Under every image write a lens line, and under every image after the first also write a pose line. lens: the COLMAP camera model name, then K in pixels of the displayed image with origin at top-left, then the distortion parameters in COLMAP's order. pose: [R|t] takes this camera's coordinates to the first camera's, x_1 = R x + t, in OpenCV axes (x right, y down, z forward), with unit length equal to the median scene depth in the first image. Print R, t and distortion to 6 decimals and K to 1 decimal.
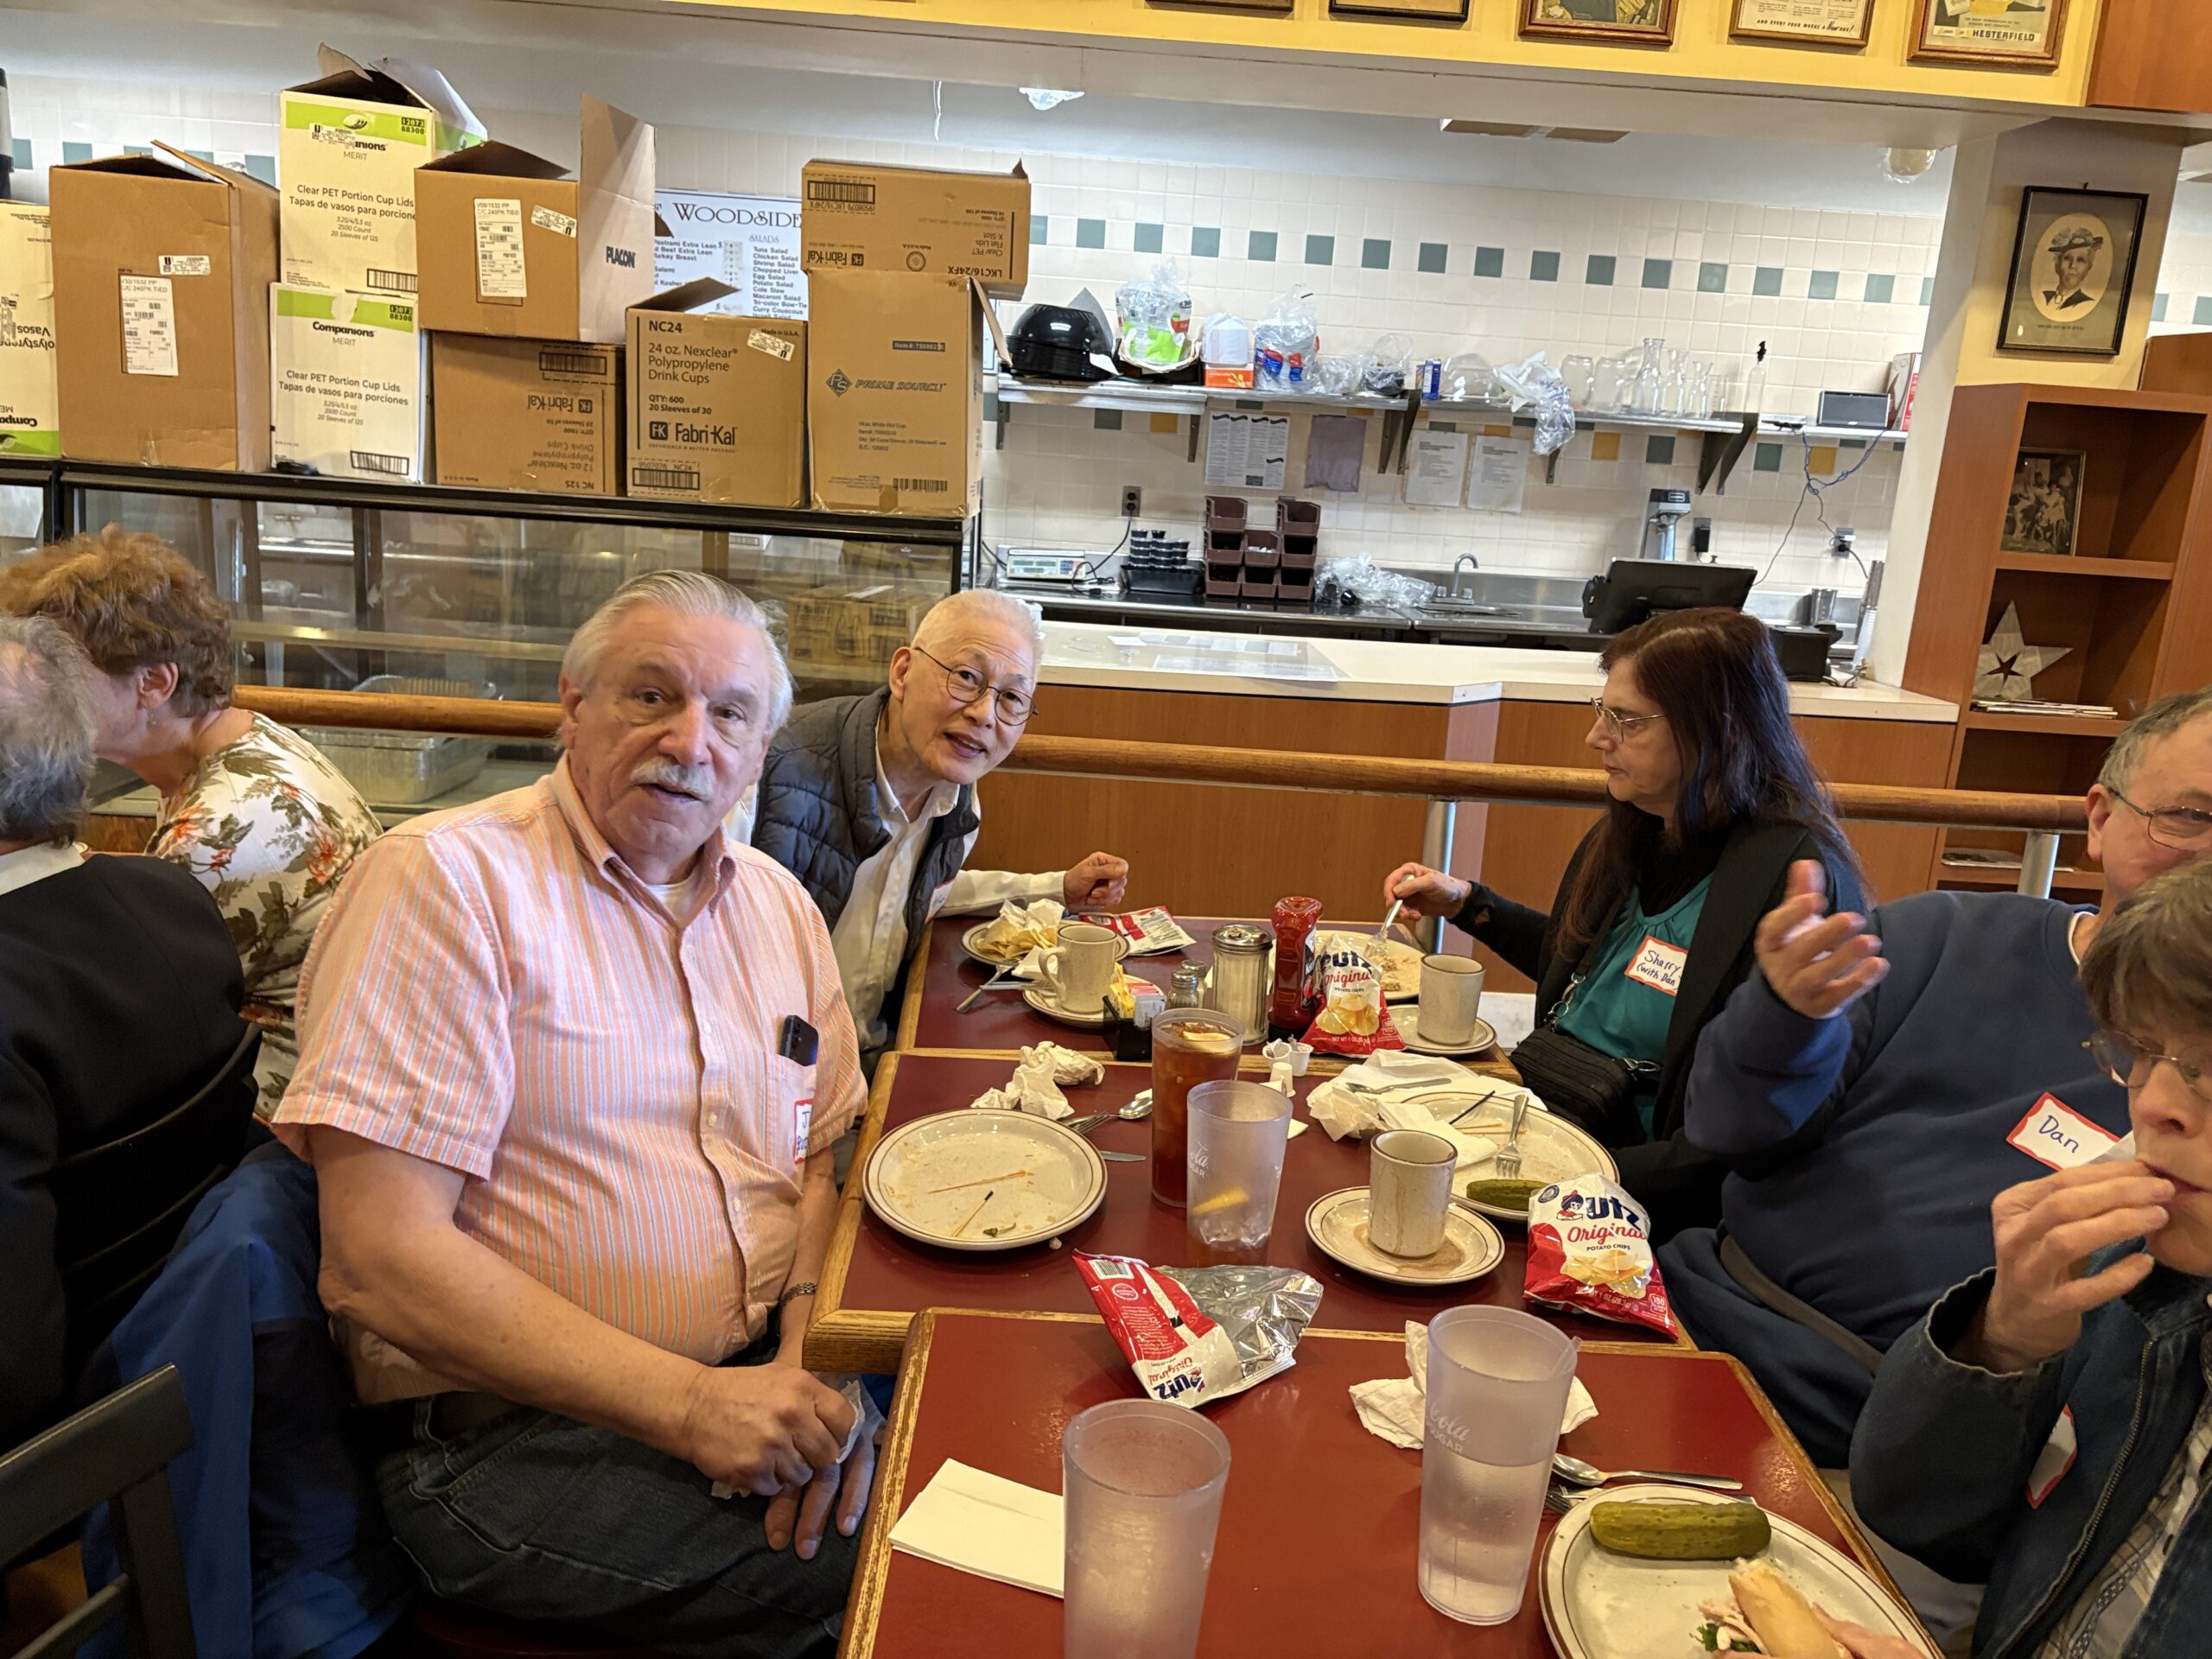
lens RADIAL K [[1663.8, 0, 1148.9], [0, 1663.8, 834.7], [0, 0, 1]] dist [0.009322, -0.001624]
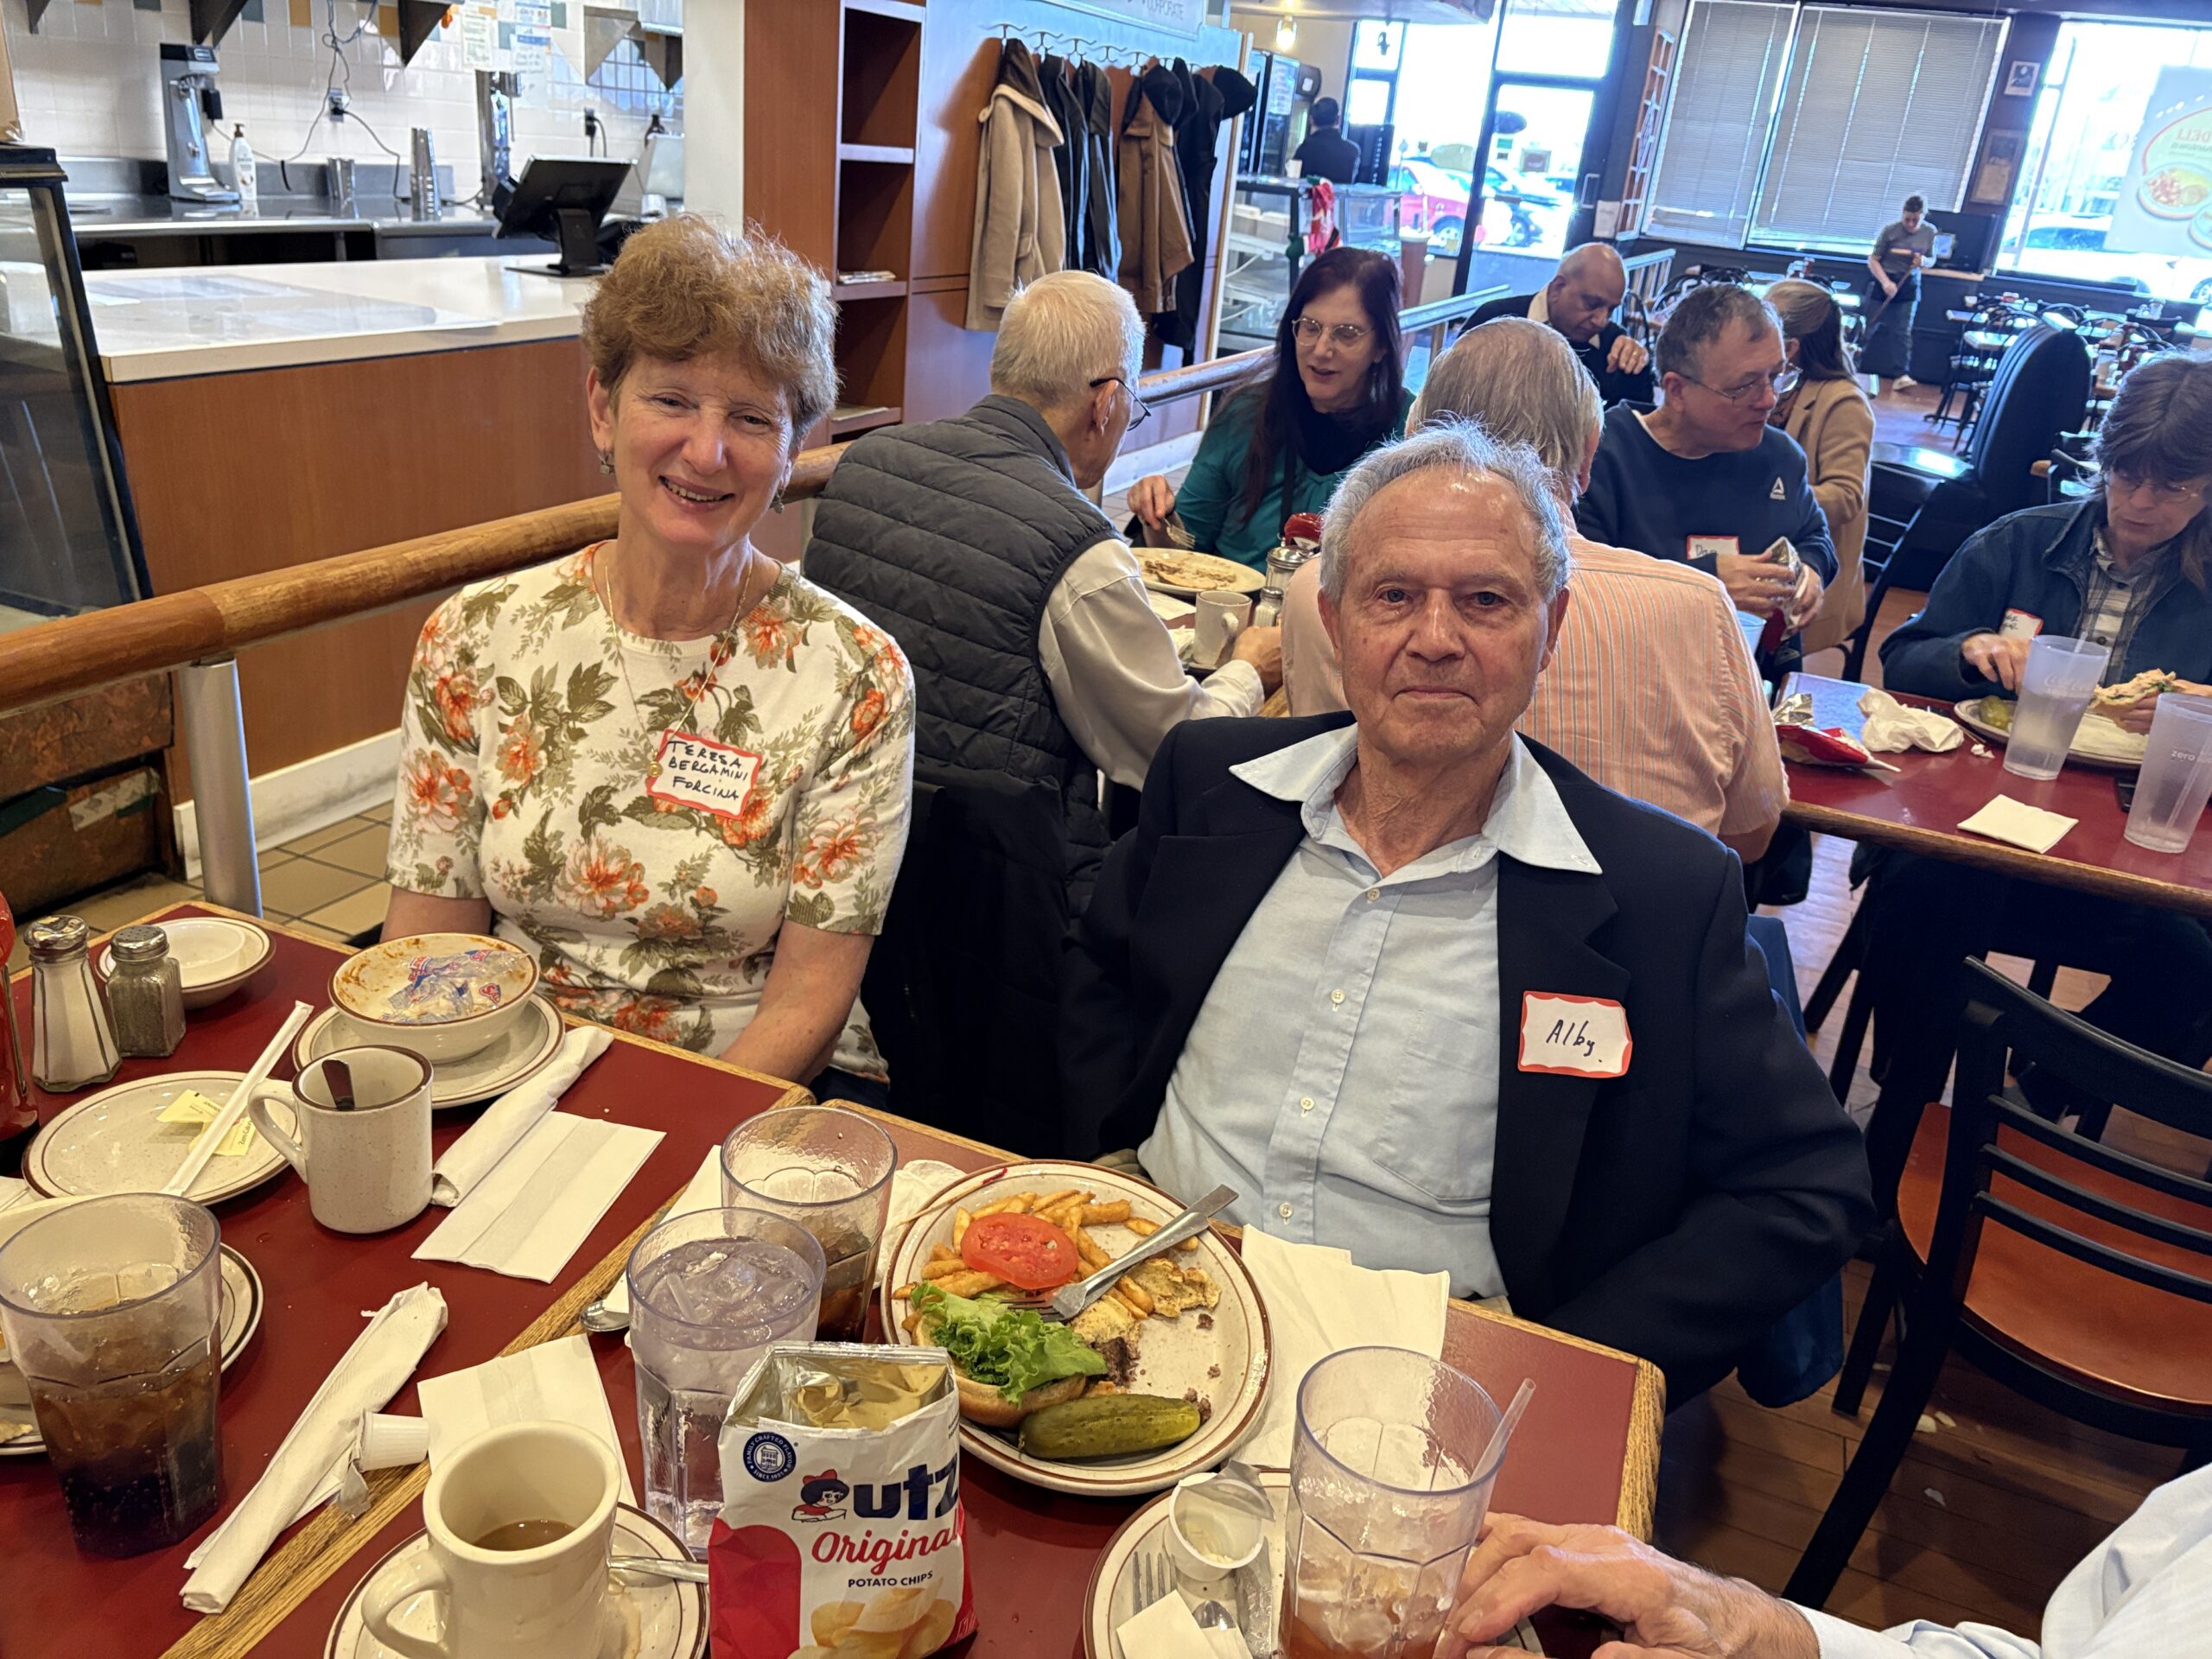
lens RADIAL K [[1662.0, 0, 1110.2], [0, 1662.0, 811.3], [0, 0, 1]] dist [0.064210, -0.078828]
pose [[0.421234, -0.362732, 0.831256, -0.573071], [0.141087, 0.931588, 0.335019, -0.103692], [-0.895911, -0.023842, 0.443593, 0.303583]]
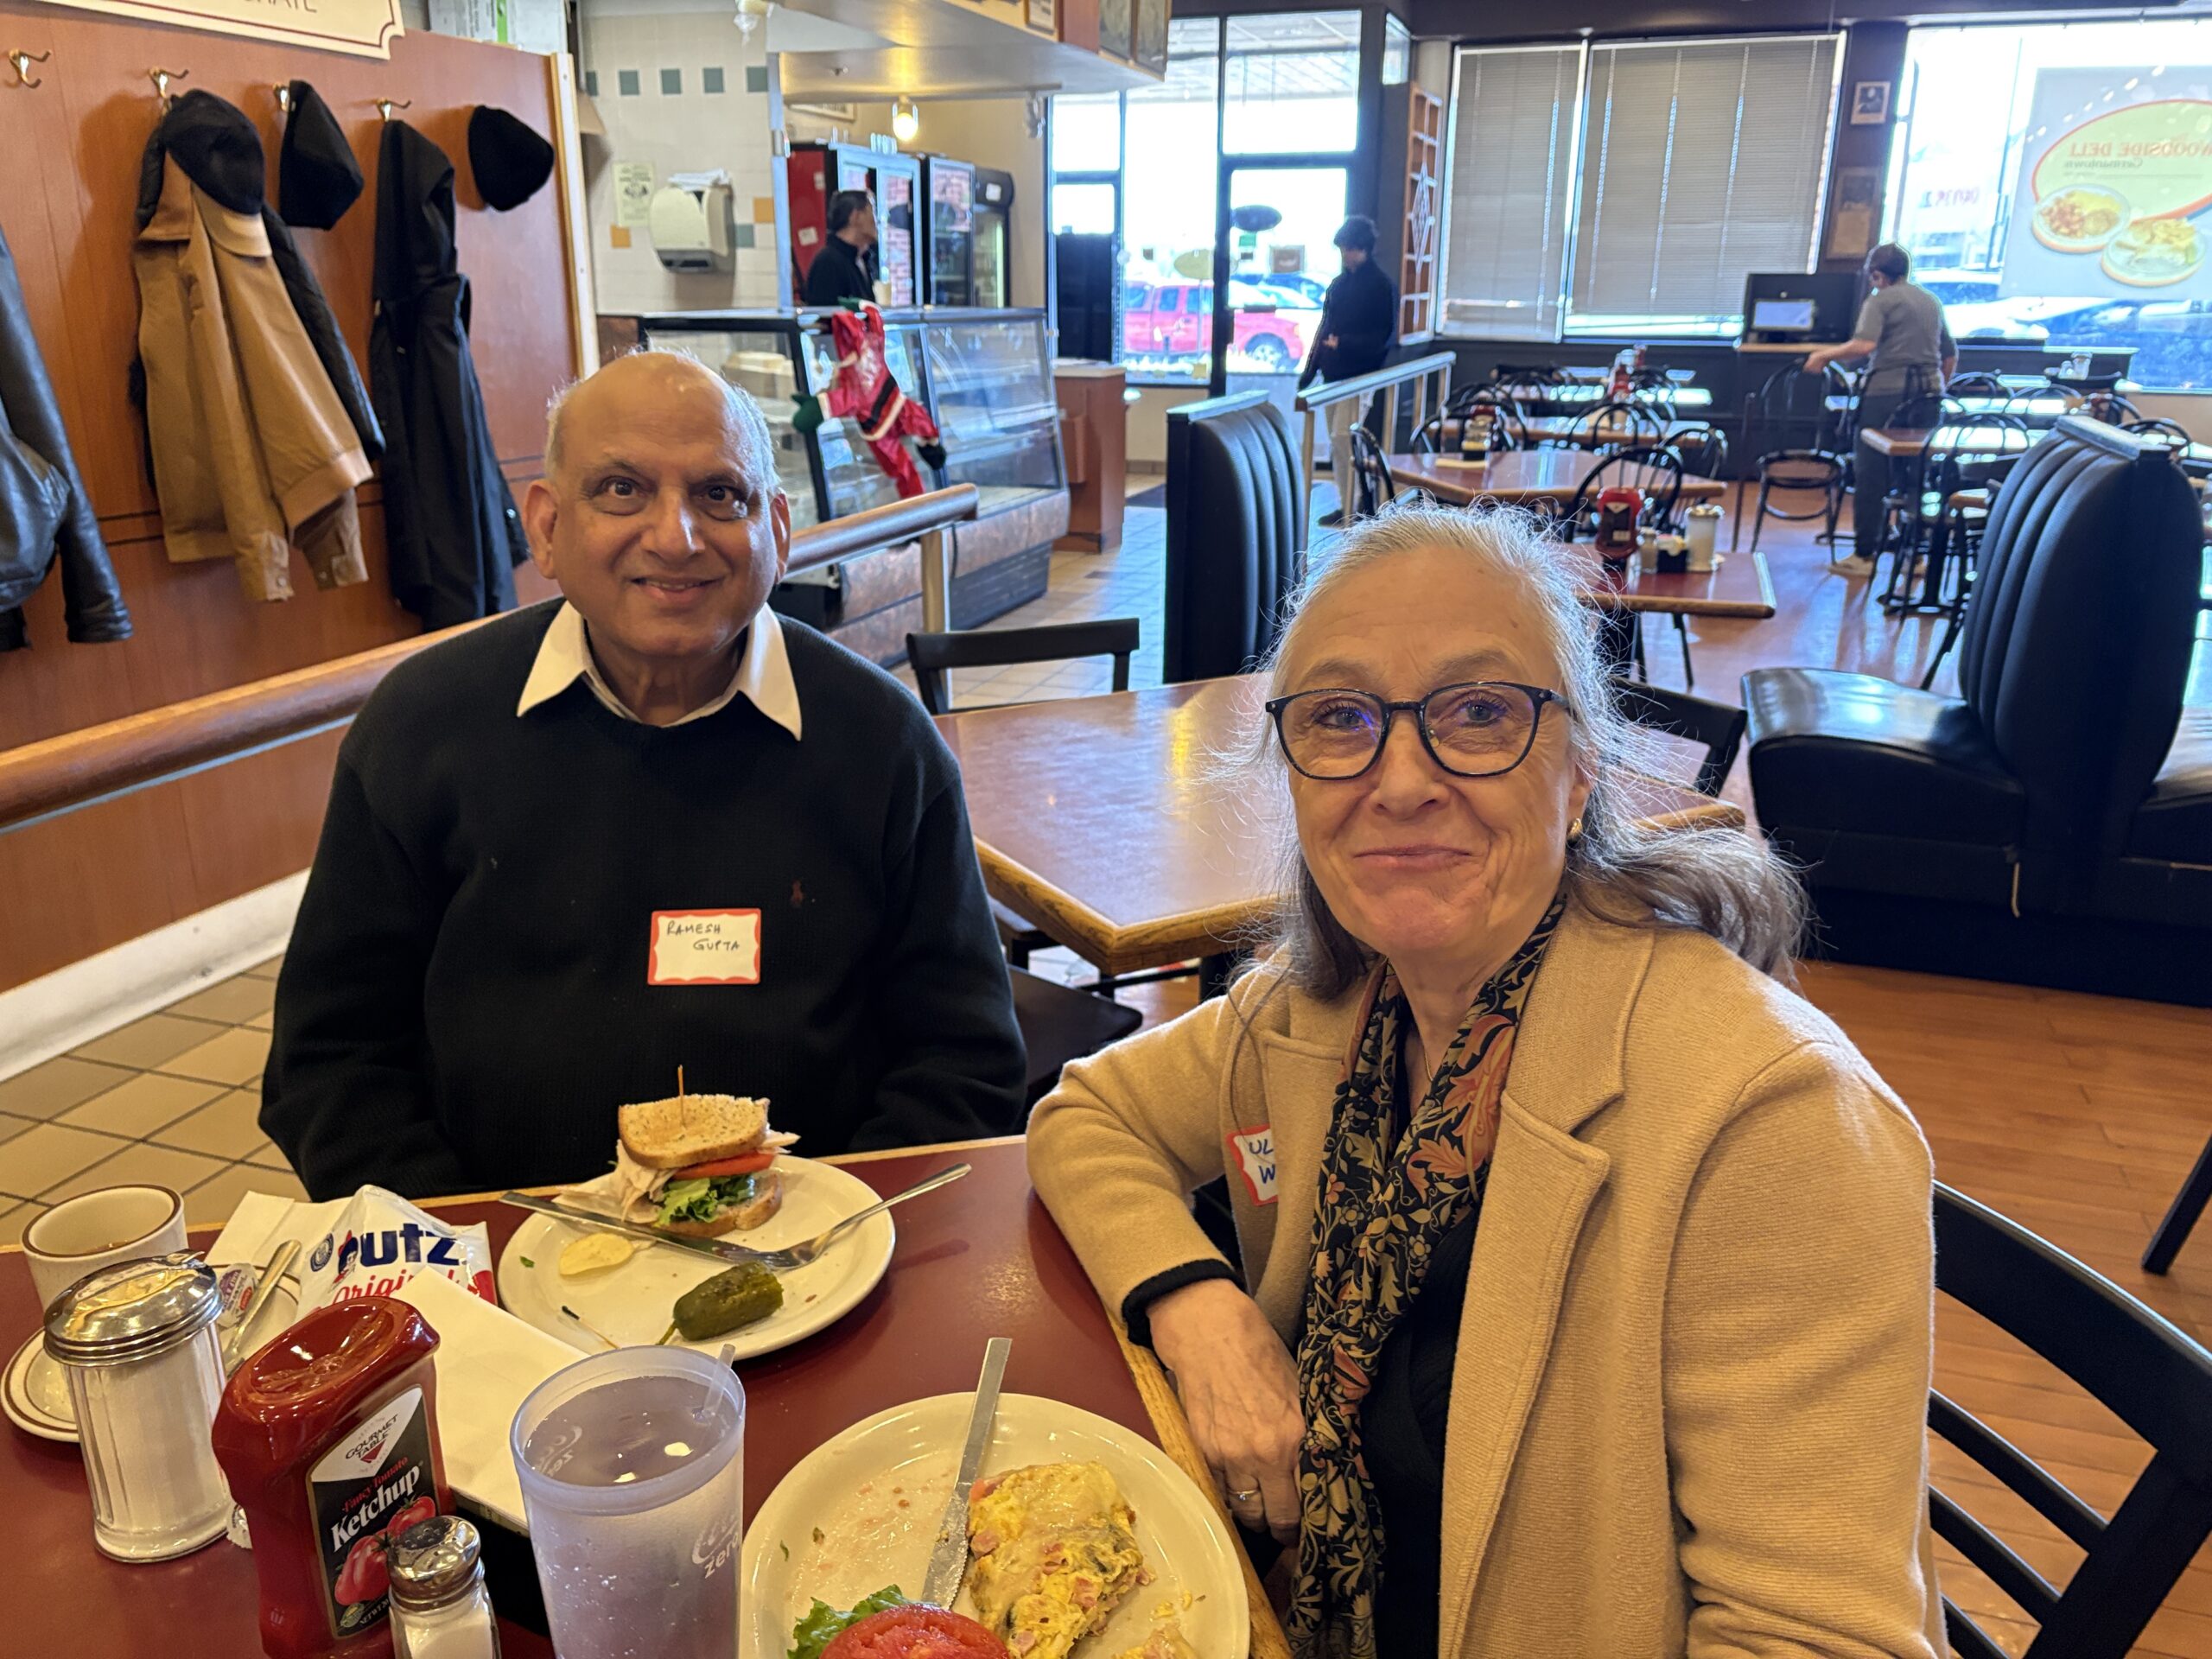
lens RADIAL K [[1673.3, 0, 1086.4], [0, 1673.3, 818.4], [0, 0, 1]] dist [0.013258, -0.001284]
pose [[0.356443, -0.342203, 0.869394, 0.429119], [0.232476, 0.933731, 0.272215, -0.030658], [-0.904933, 0.105084, 0.412376, 0.349542]]
